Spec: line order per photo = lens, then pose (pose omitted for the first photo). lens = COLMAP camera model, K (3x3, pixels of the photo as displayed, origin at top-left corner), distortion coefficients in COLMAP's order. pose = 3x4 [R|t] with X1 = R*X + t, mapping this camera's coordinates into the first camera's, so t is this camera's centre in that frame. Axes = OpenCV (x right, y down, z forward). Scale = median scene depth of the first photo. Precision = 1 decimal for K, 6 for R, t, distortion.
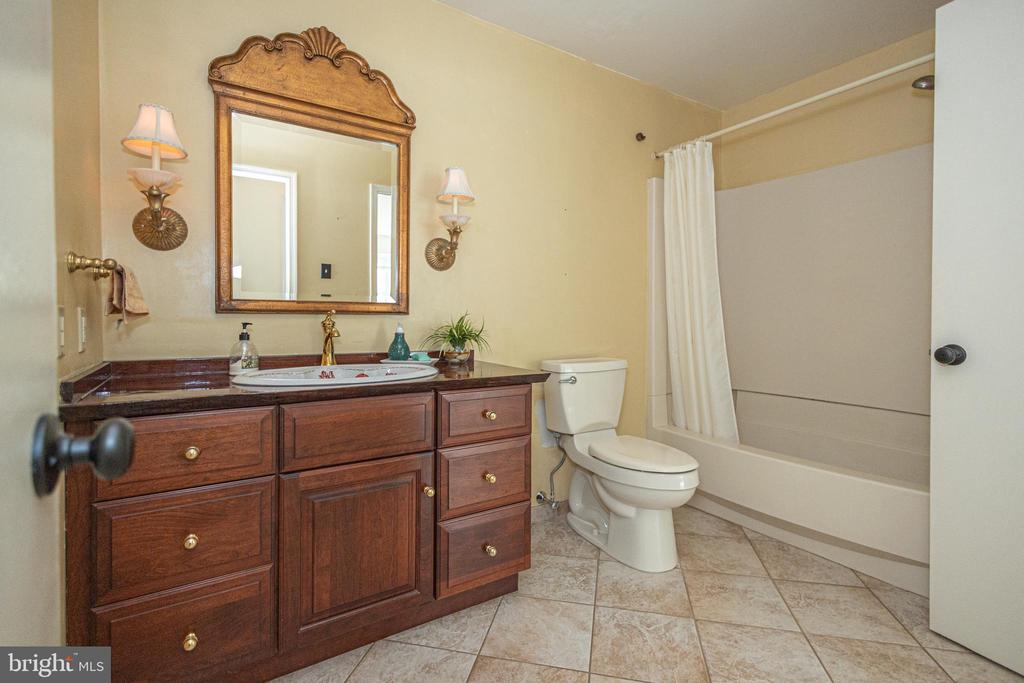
lens RADIAL K [[470.3, 0, 504.5], [0, 470.3, 331.1], [0, 0, 1]] dist [0.011523, -0.002613]
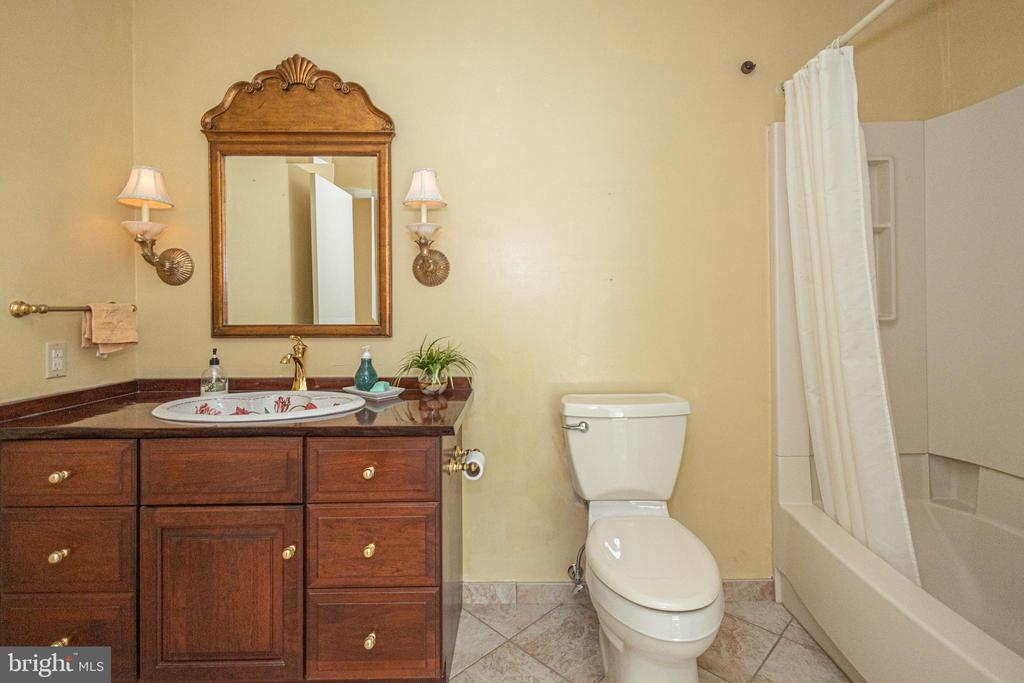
lens RADIAL K [[470.3, 0, 528.7], [0, 470.3, 317.6], [0, 0, 1]] dist [0.011523, -0.002613]
pose [[0.851148, -0.001825, -0.524922, 0.587407], [-0.004074, 0.999941, -0.010081, -0.075388], [0.524910, 0.010719, 0.851090, 0.420132]]
